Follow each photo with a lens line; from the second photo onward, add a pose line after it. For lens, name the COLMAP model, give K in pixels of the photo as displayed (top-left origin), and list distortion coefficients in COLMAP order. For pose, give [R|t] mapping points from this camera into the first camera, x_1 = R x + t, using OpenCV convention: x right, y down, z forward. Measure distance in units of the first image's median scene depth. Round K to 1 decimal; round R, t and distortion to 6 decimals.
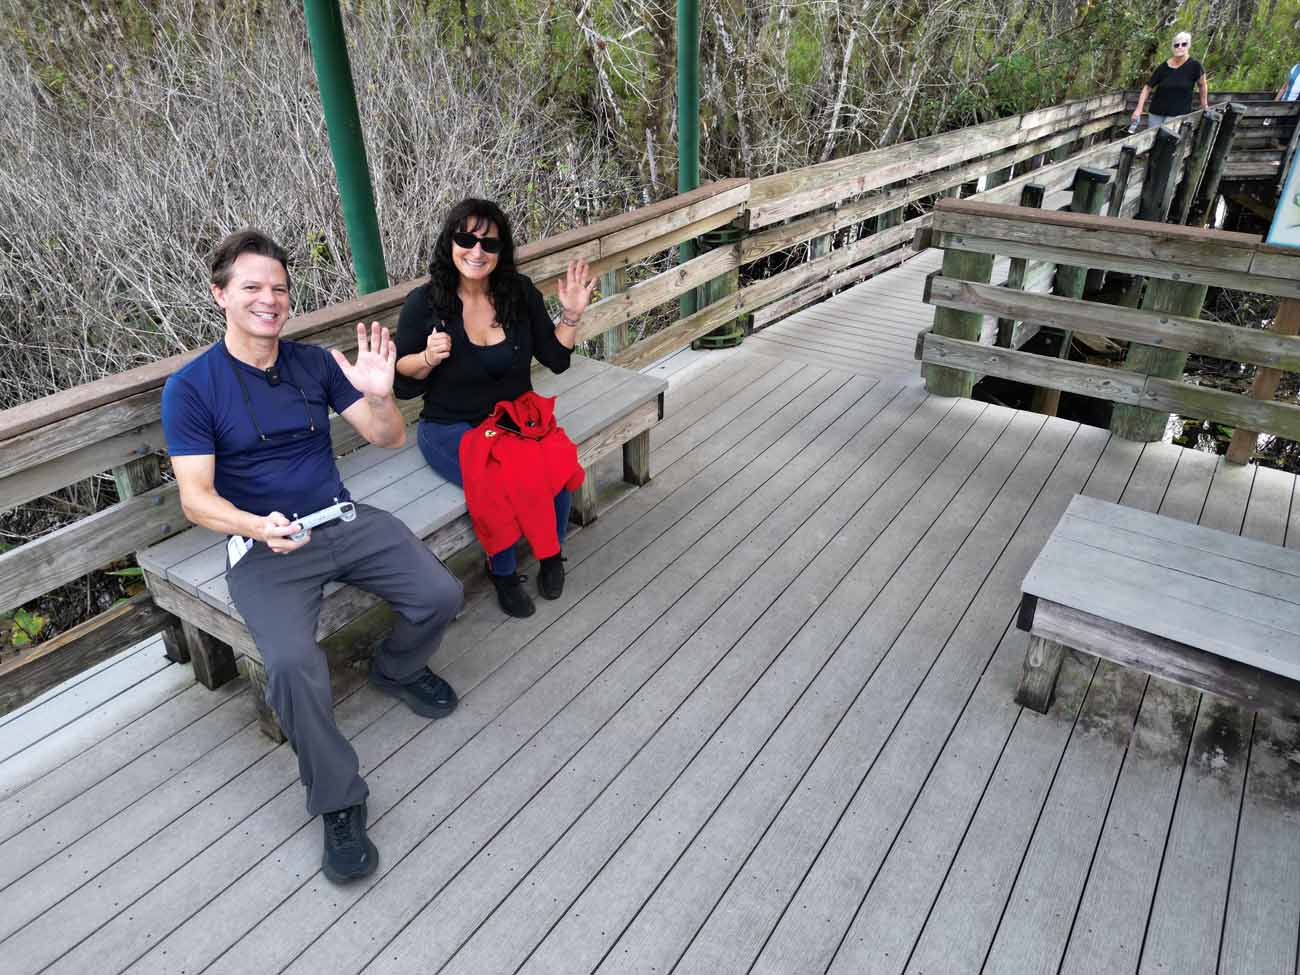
lens RADIAL K [[913.3, 0, 650.0], [0, 913.3, 487.5], [0, 0, 1]] dist [0.001985, 0.000735]
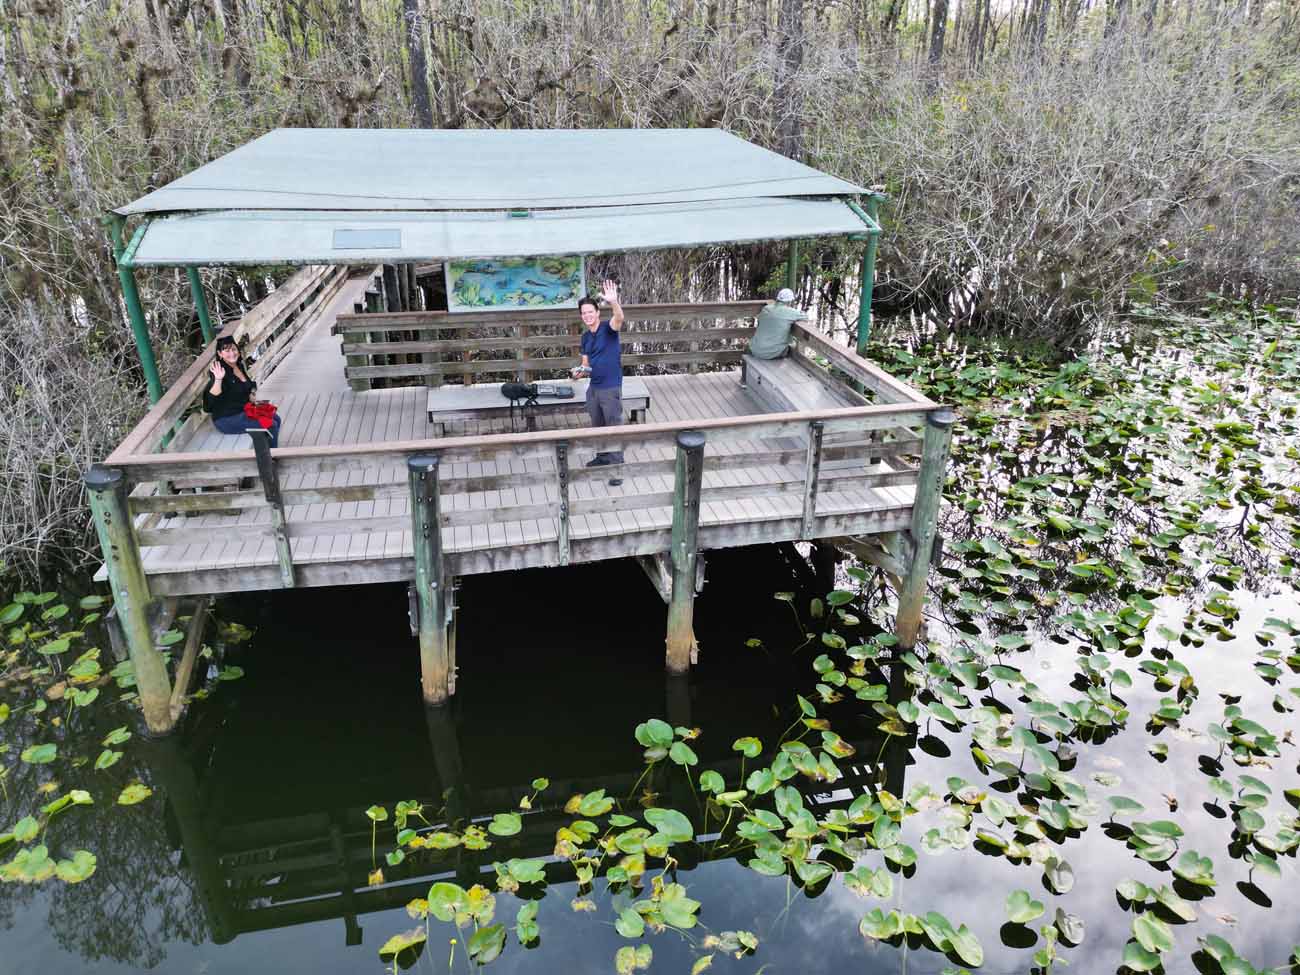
lens RADIAL K [[913.3, 0, 650.0], [0, 913.3, 487.5], [0, 0, 1]] dist [0.001985, 0.000735]
pose [[0.691624, -0.288038, 0.662337, -1.357738], [0.350188, 0.935770, 0.041277, 0.505276], [-0.631684, 0.203395, 0.748068, -2.050432]]
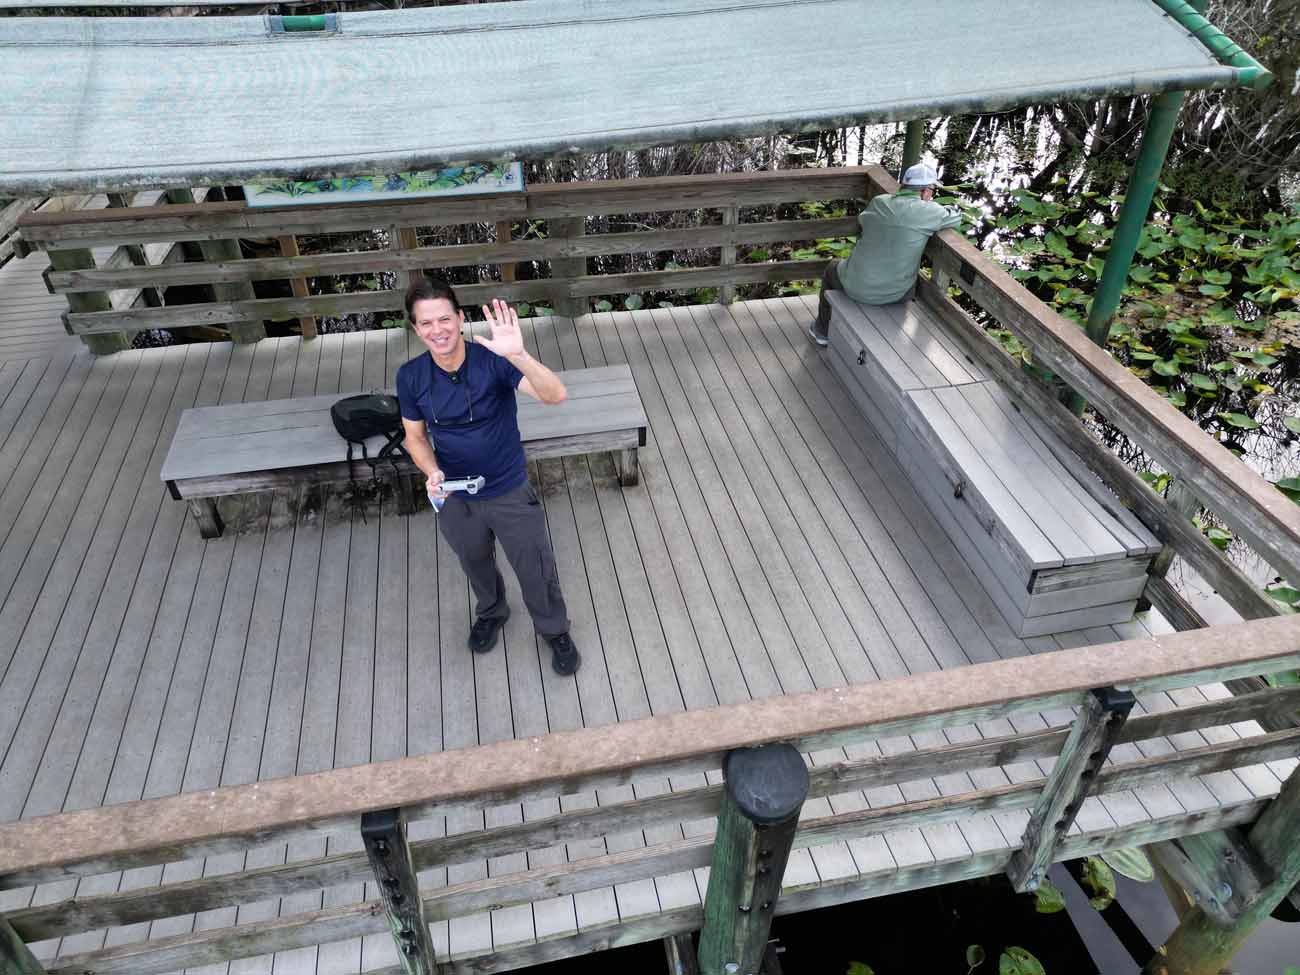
lens RADIAL K [[913.3, 0, 650.0], [0, 913.3, 487.5], [0, 0, 1]] dist [0.001985, 0.000735]
pose [[0.693255, -0.440346, 0.570520, 0.047567], [0.348566, 0.897746, 0.269358, -0.017492], [-0.630793, 0.012130, 0.775857, -0.814100]]
